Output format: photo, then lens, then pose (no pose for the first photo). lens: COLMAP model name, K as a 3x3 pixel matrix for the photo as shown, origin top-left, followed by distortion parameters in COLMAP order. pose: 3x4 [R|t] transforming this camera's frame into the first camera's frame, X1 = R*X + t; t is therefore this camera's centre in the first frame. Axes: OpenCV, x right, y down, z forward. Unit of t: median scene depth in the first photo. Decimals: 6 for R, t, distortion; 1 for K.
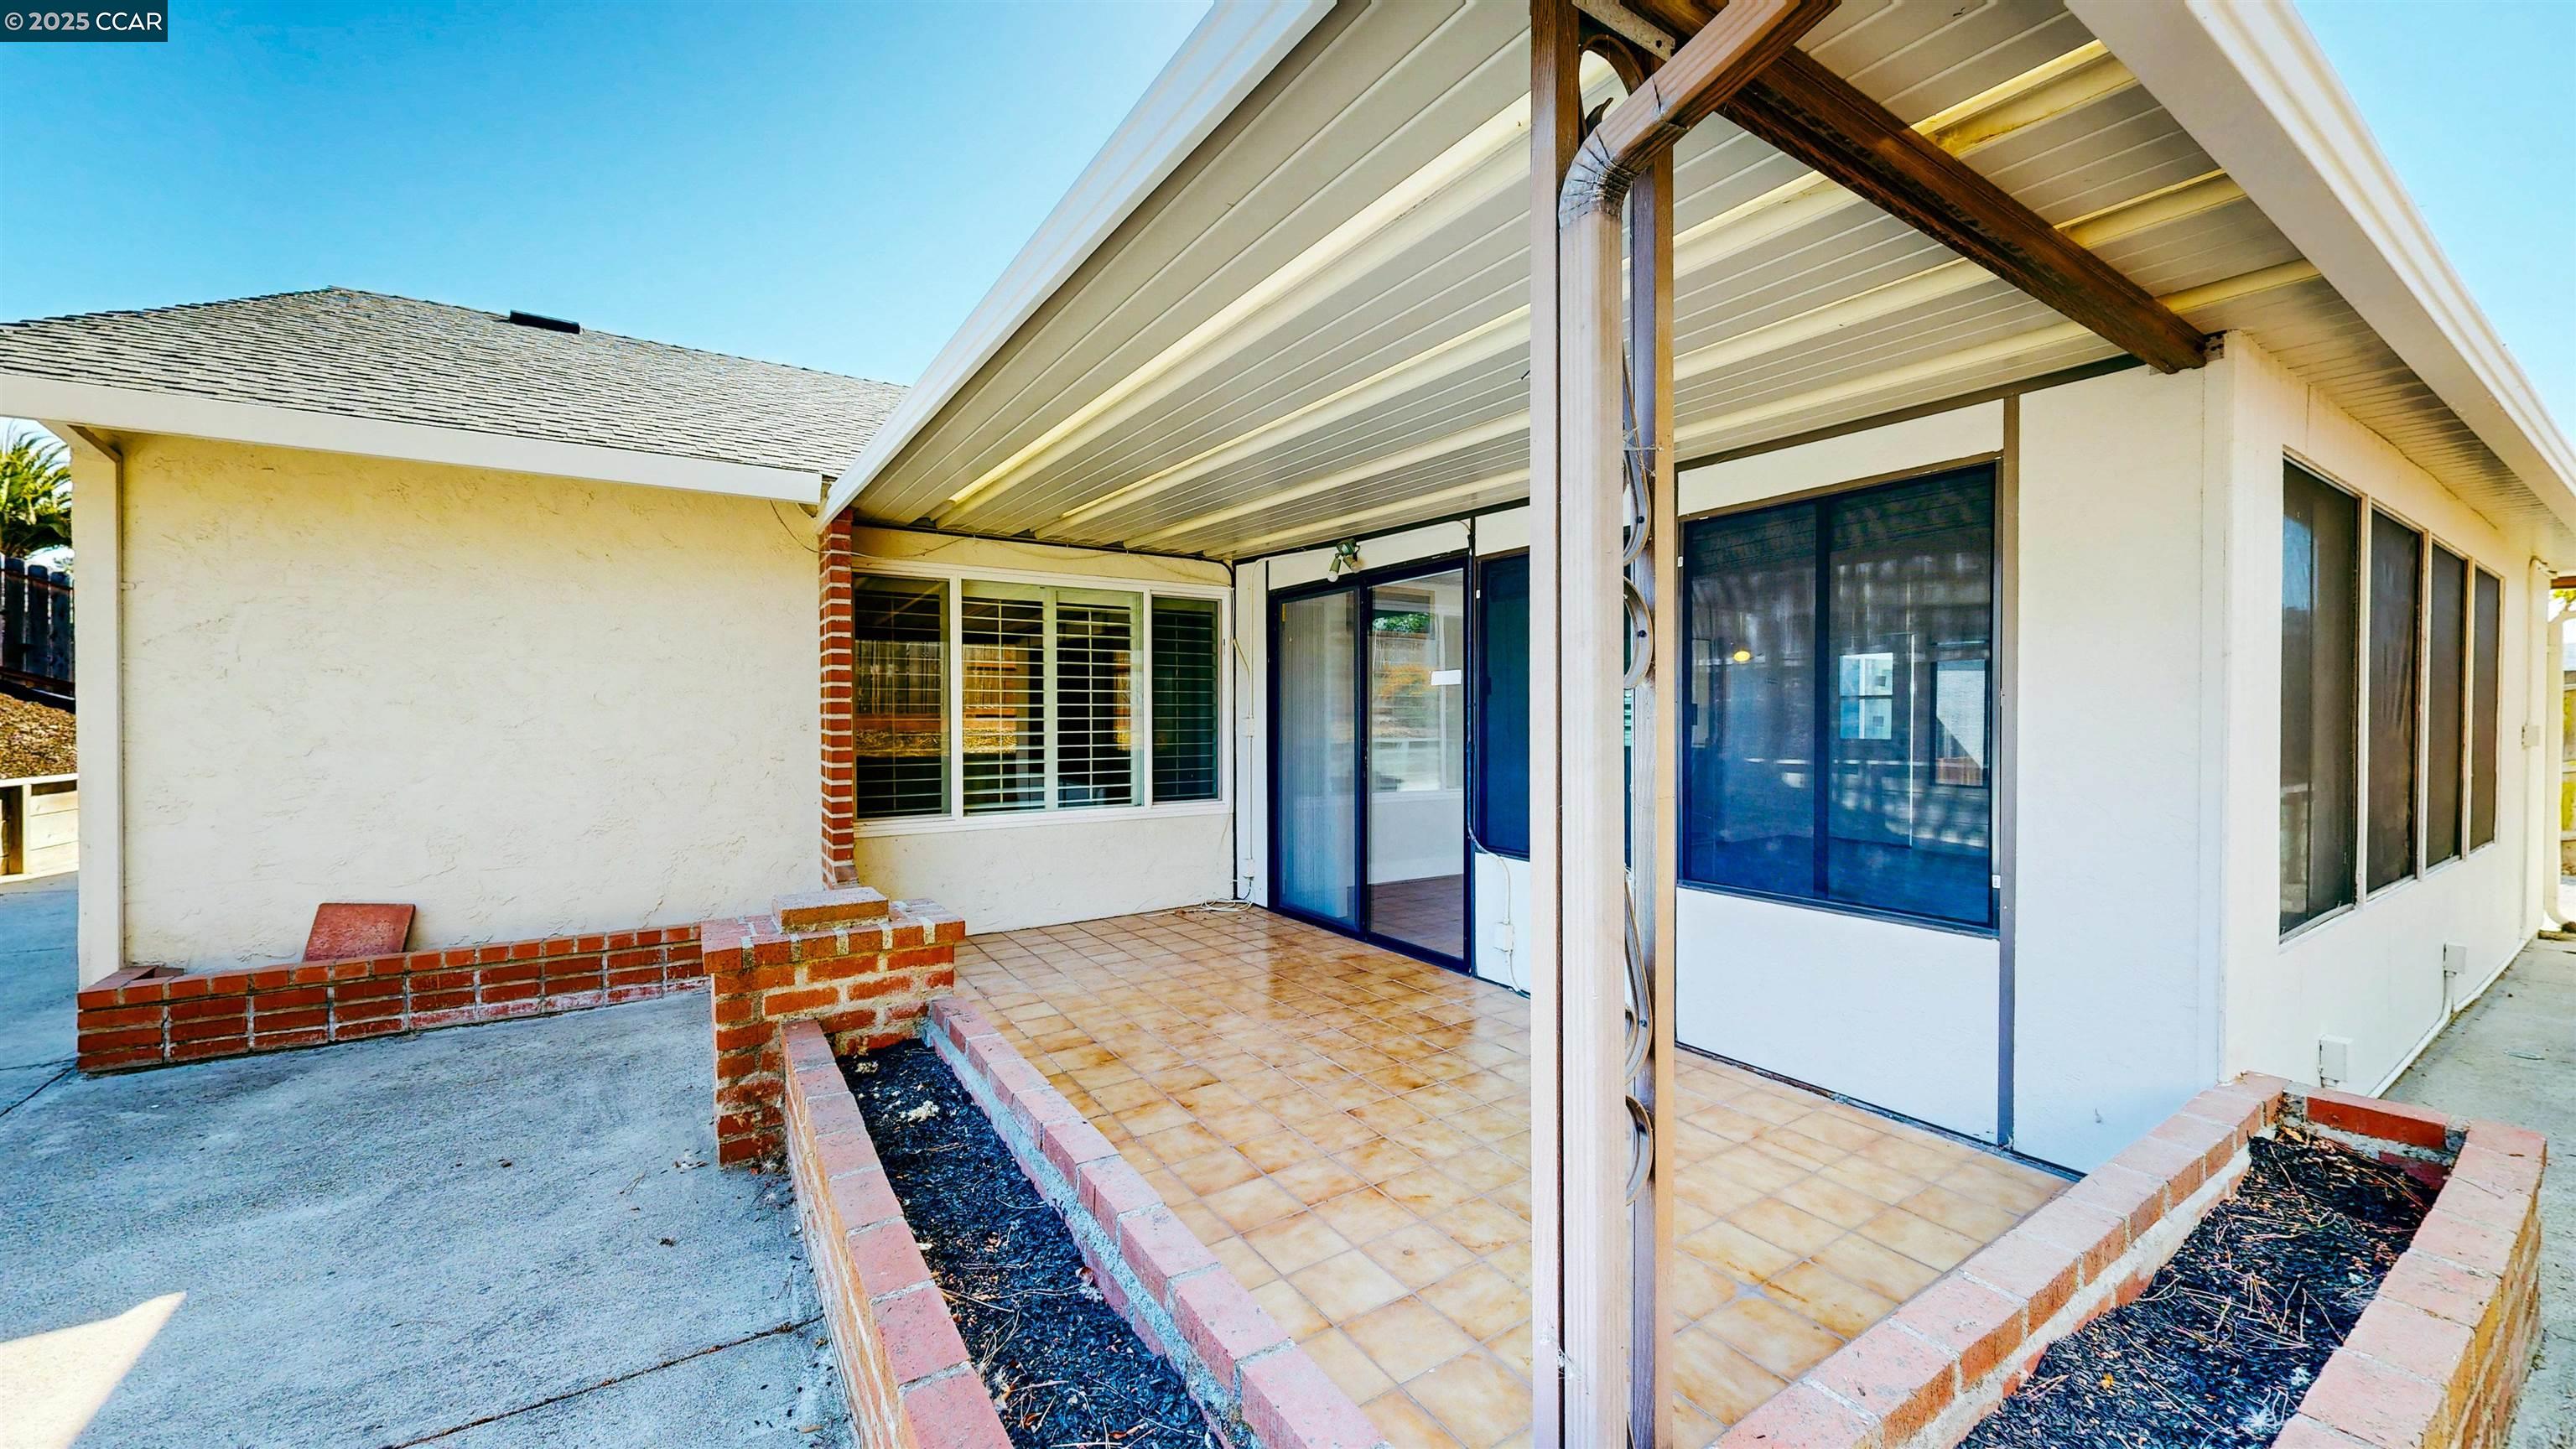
lens RADIAL K [[944.6, 0, 1290.0], [0, 944.6, 725.8], [0, 0, 1]] dist [-0.000979, -0.000157]
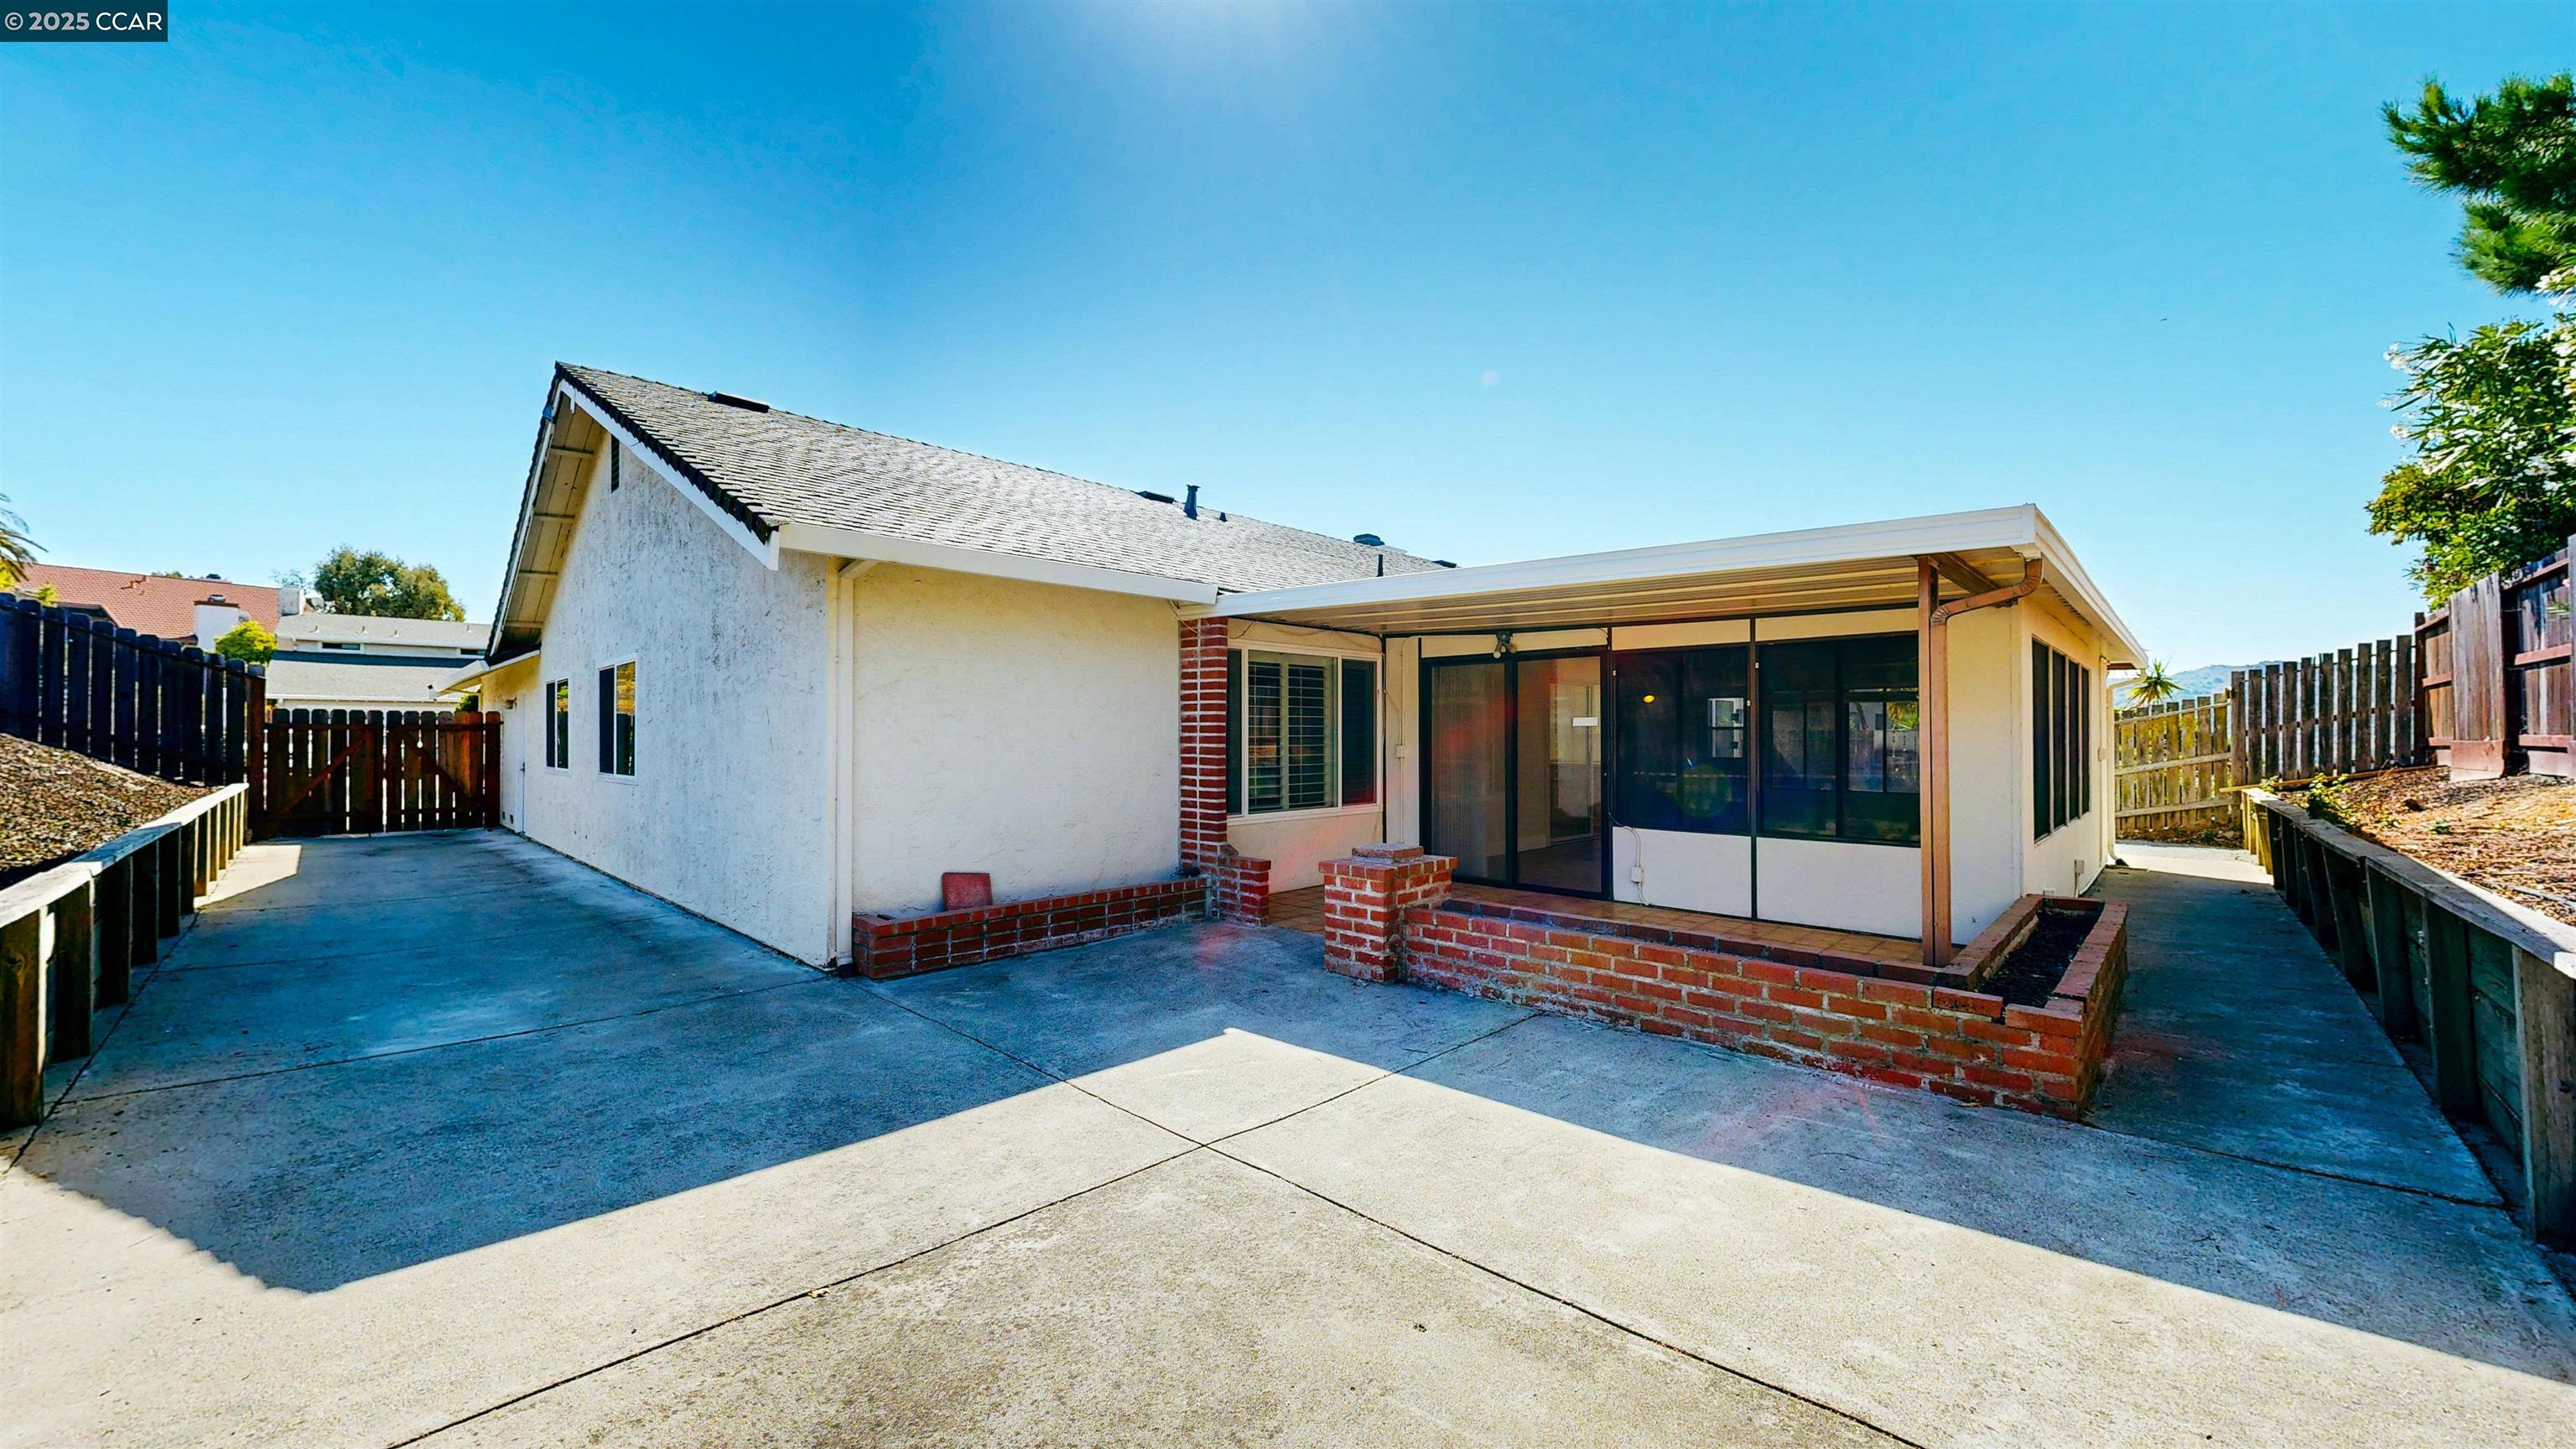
lens RADIAL K [[944.6, 0, 1284.2], [0, 944.6, 729.4], [0, 0, 1]] dist [-0.000979, -0.000157]
pose [[0.975411, 0.002585, 0.220377, -0.761023], [0.001238, 0.999851, -0.017209, -0.010414], [-0.220388, 0.017059, 0.975263, -0.523173]]
